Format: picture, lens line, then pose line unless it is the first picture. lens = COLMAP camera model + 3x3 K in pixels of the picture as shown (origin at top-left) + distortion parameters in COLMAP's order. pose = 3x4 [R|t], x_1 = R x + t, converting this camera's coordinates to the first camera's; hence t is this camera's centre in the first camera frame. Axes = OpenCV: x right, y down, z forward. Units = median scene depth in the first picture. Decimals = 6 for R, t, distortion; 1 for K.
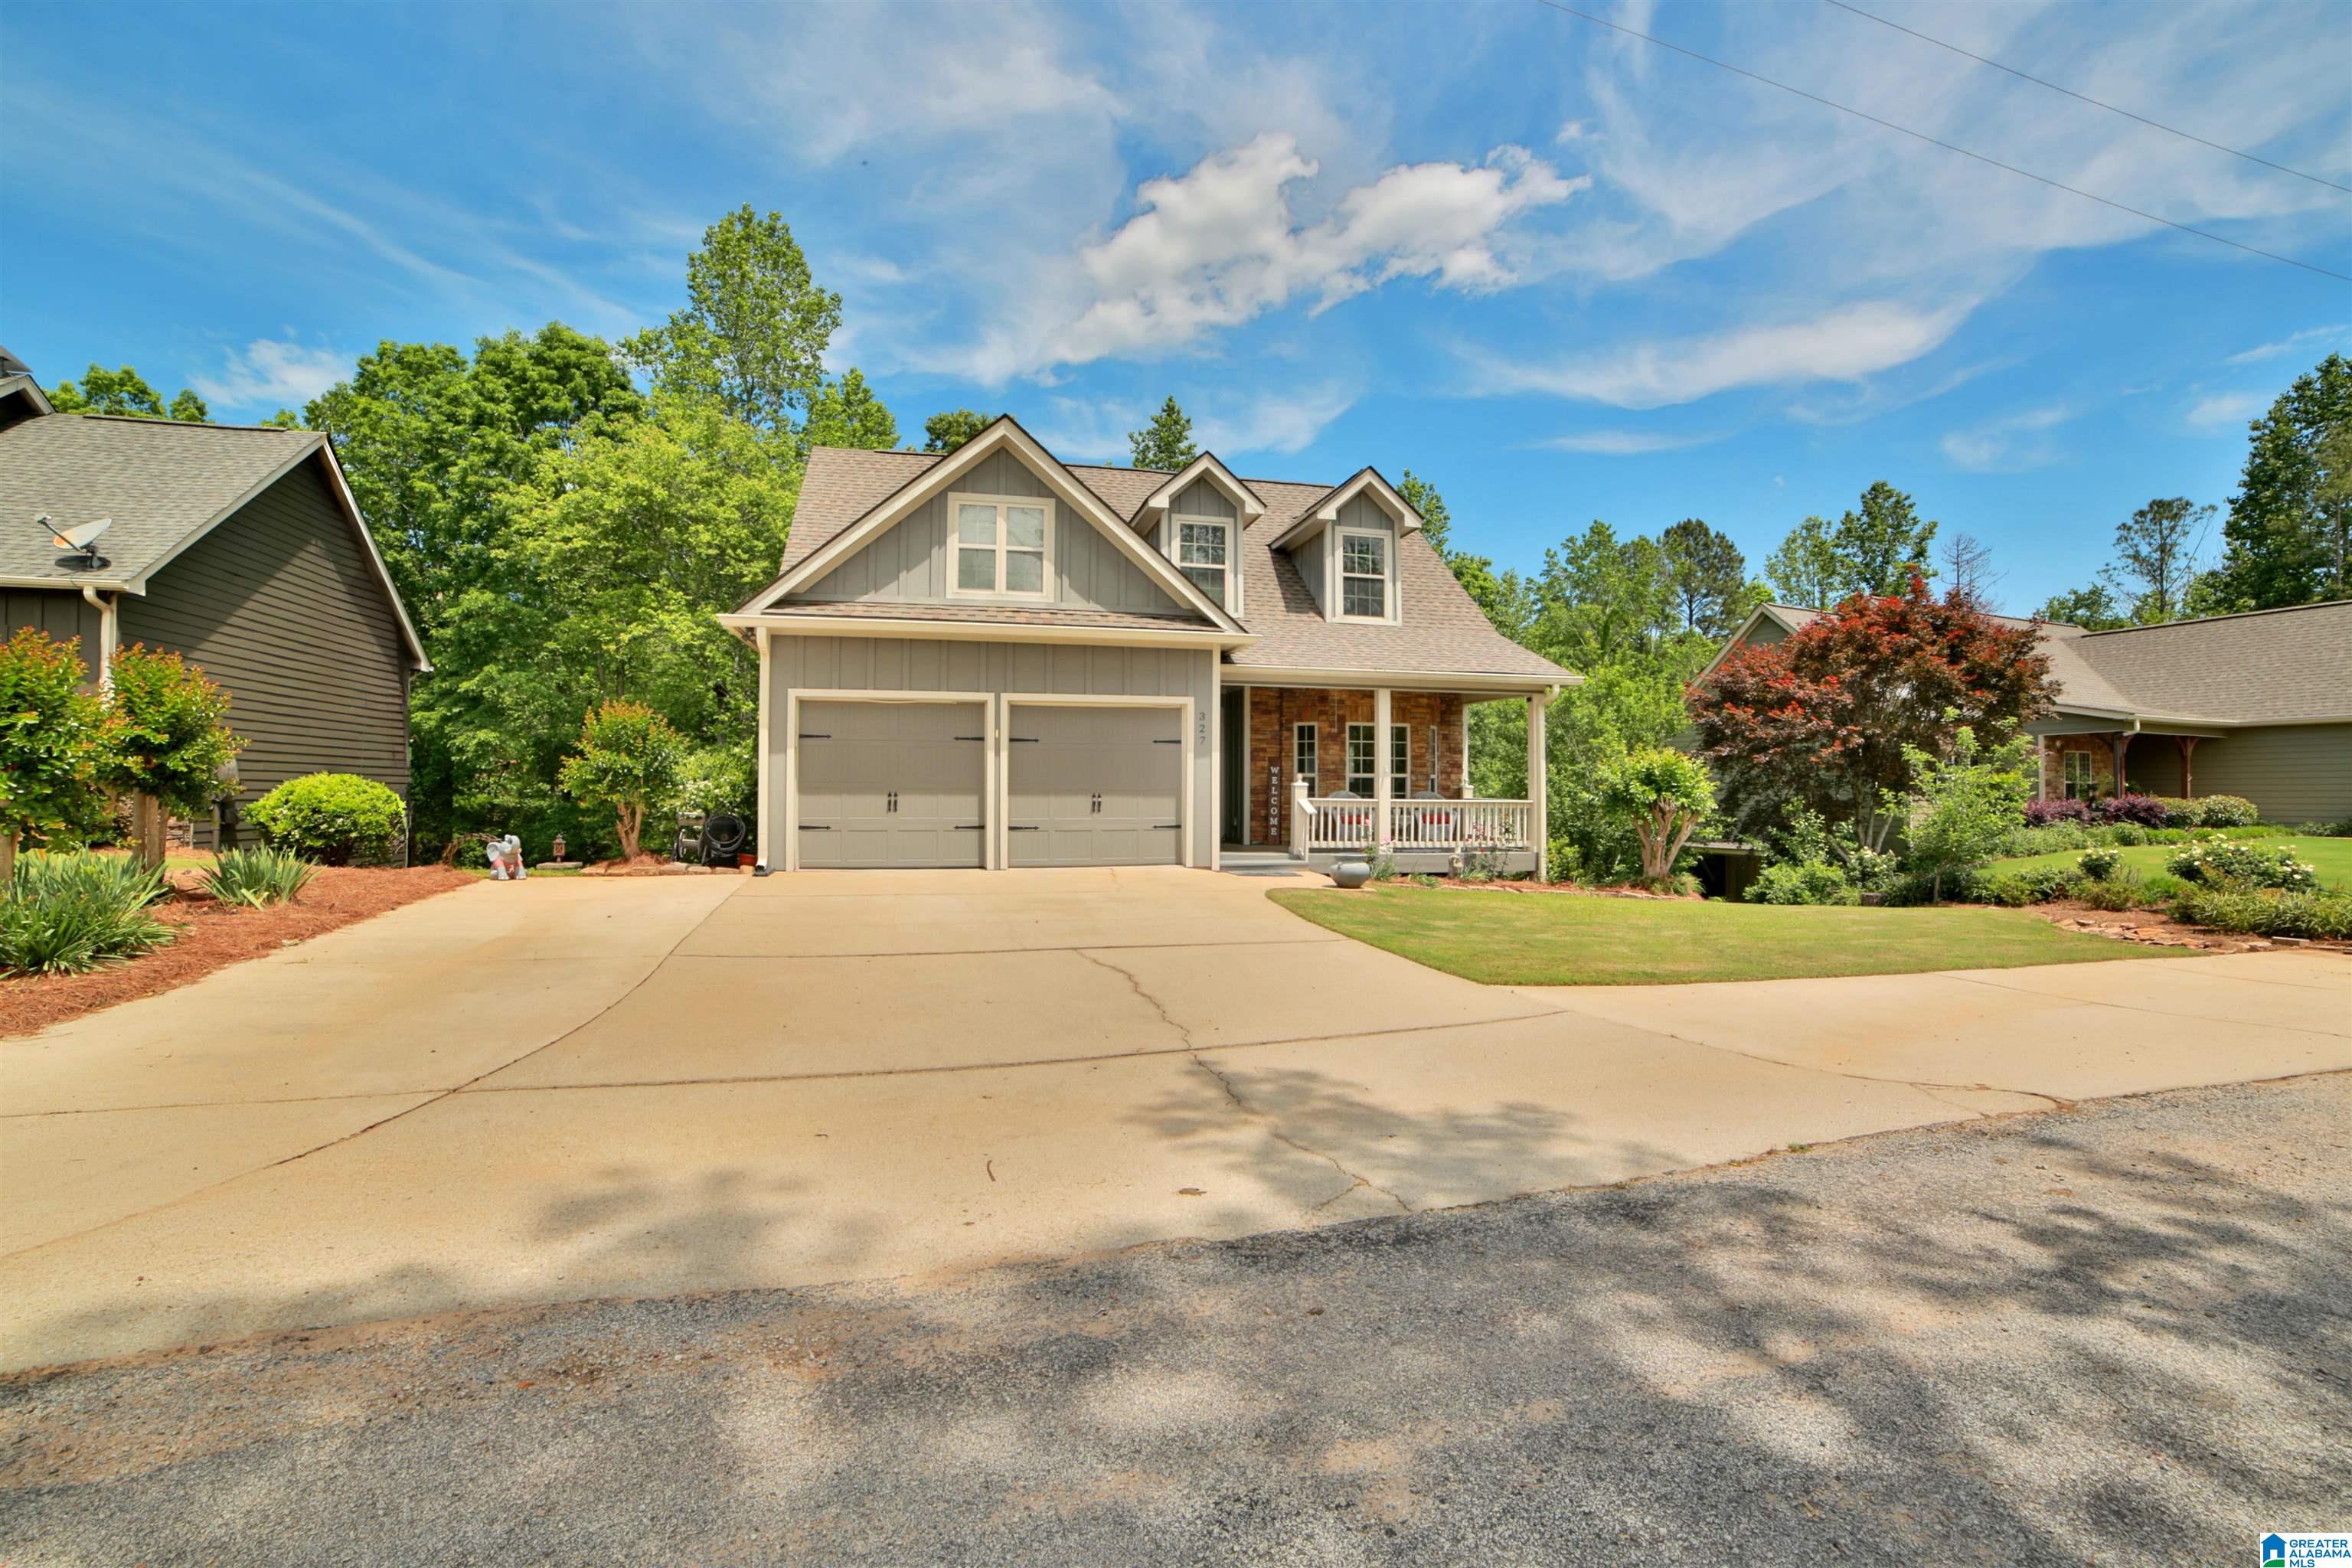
lens RADIAL K [[1009.7, 0, 1176.0], [0, 1009.7, 784.0], [0, 0, 1]] dist [-0.104965, 0.036933]
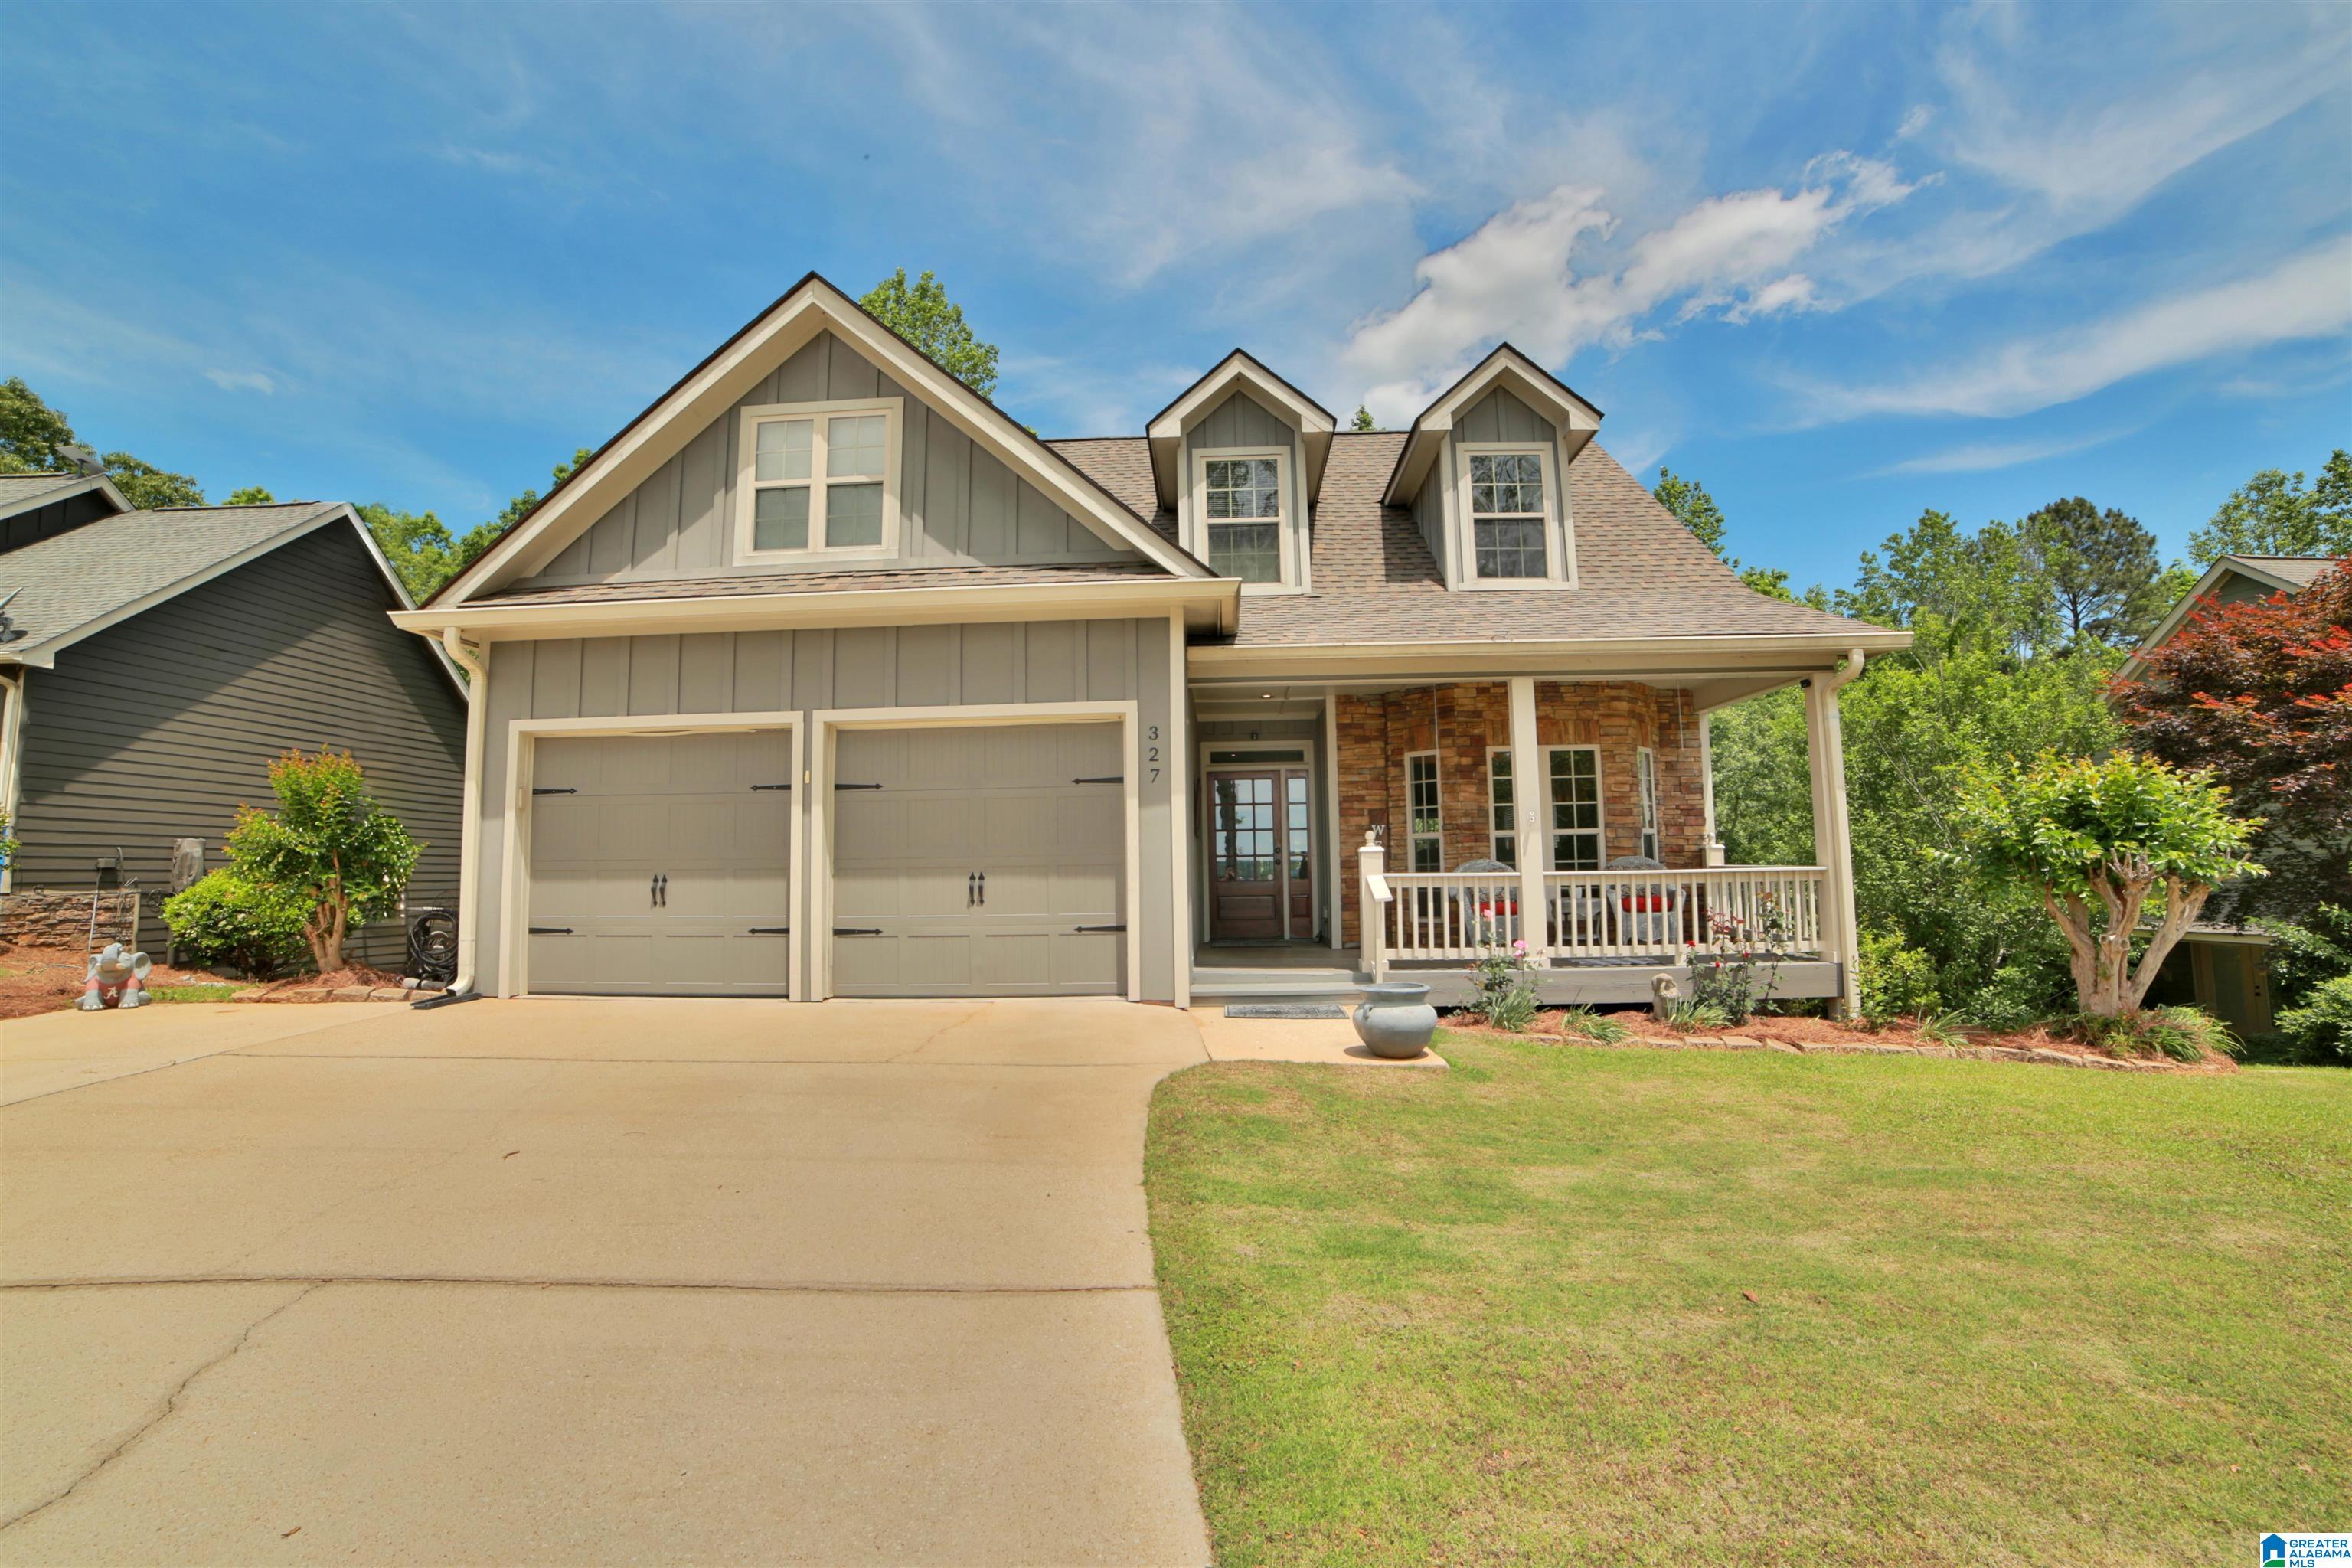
lens RADIAL K [[1009.7, 0, 1176.0], [0, 1009.7, 784.0], [0, 0, 1]] dist [-0.104965, 0.036933]
pose [[0.960386, -0.043834, -0.275203, 0.164969], [0.022088, 0.996418, -0.081625, 0.007008], [0.277795, 0.072313, 0.957915, 0.391896]]
